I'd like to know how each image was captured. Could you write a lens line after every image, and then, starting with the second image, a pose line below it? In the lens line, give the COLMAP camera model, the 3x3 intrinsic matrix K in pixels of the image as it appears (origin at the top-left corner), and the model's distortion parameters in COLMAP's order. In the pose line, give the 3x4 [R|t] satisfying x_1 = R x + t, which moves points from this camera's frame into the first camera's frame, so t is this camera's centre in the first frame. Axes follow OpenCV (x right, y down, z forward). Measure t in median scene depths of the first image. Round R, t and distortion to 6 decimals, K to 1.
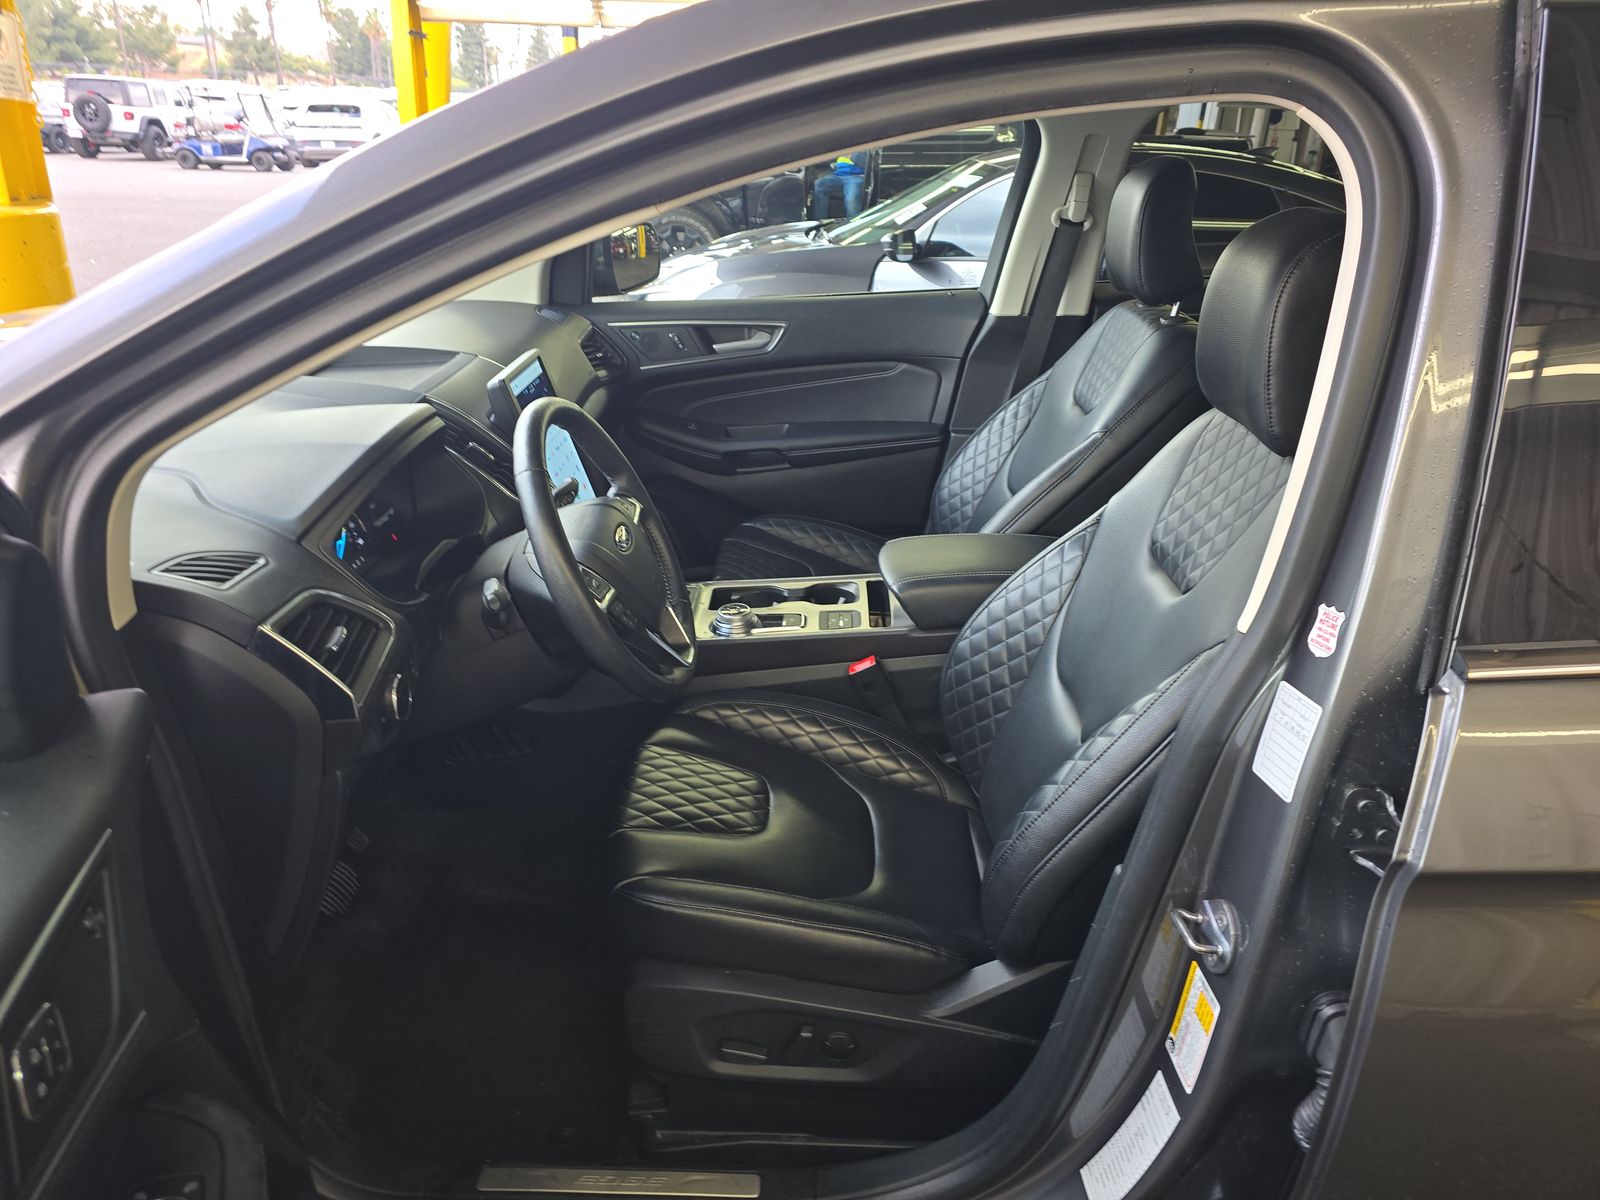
lens RADIAL K [[1099.1, 0, 794.9], [0, 1099.1, 600.0], [0, 0, 1]] dist [0.054314, -0.036753]
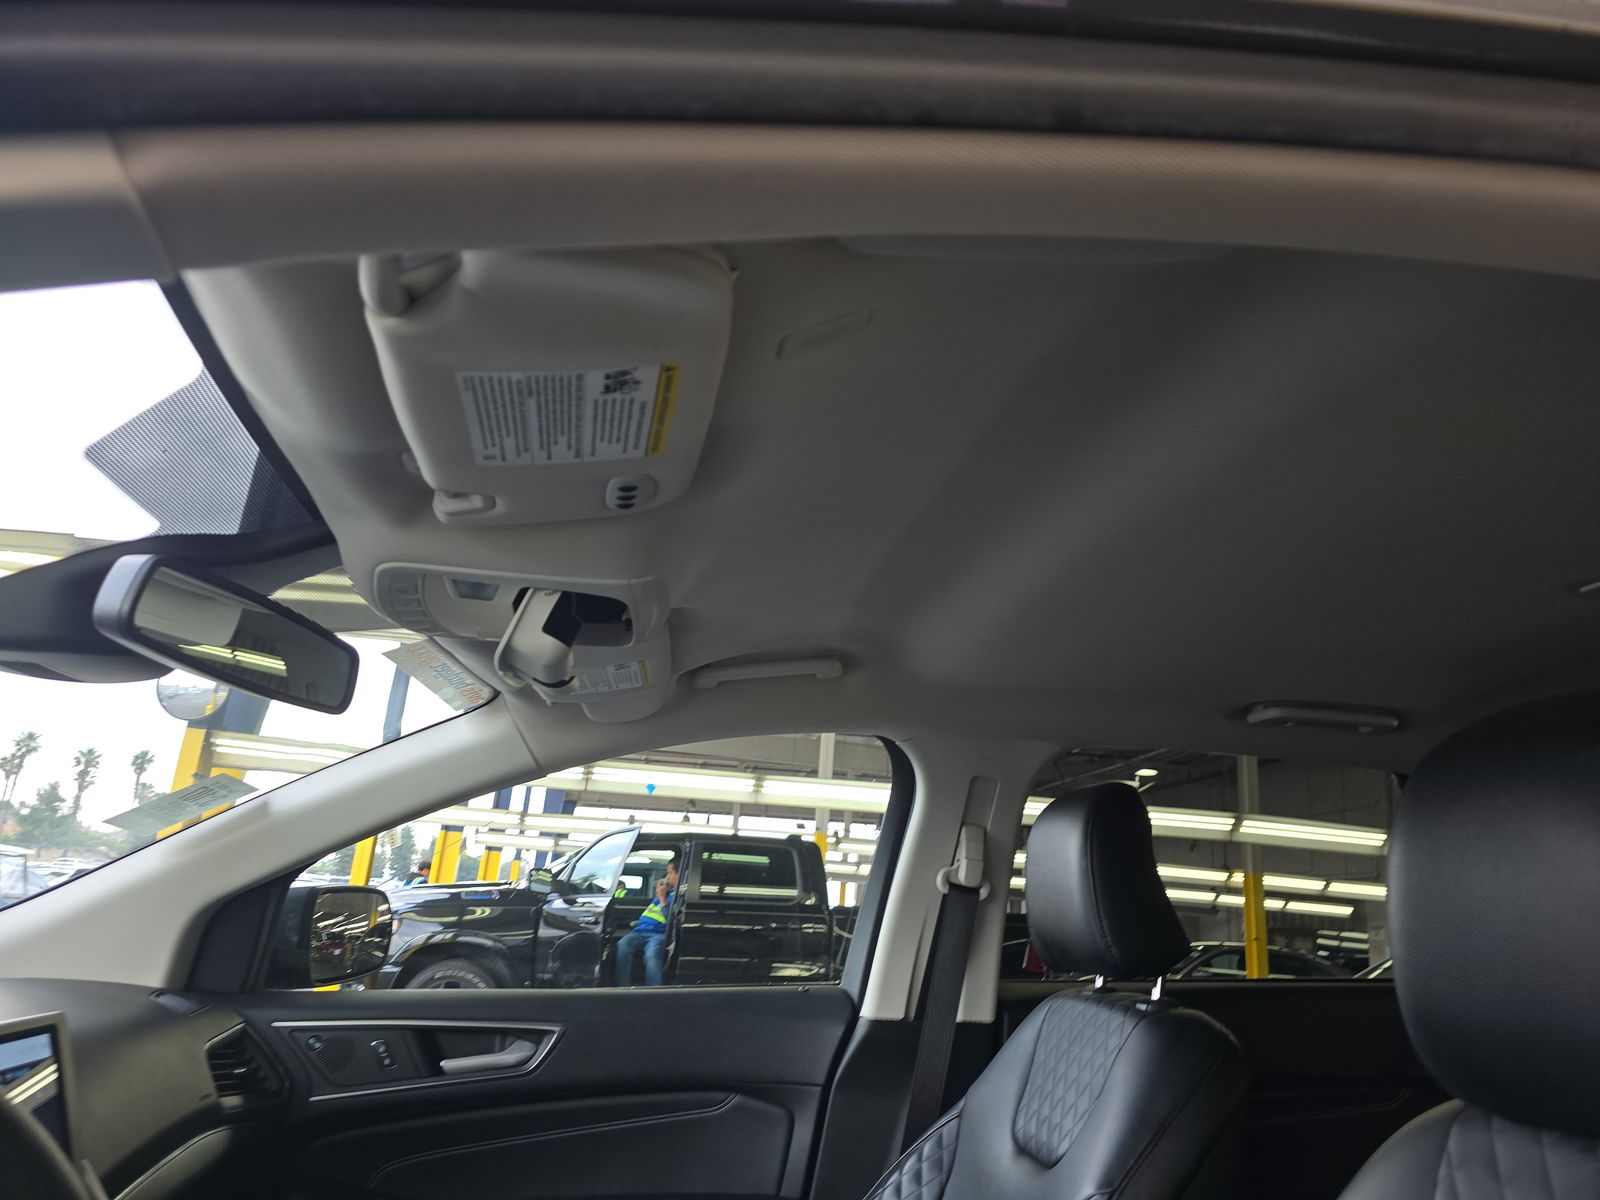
lens RADIAL K [[1099.1, 0, 794.8], [0, 1099.1, 590.7], [0, 0, 1]] dist [0.054314, -0.036753]
pose [[0.984697, 0.081708, 0.153935, 0.006368], [0.034716, 0.773614, -0.632705, -0.027445], [-0.170784, 0.628367, 0.758939, 0.312826]]
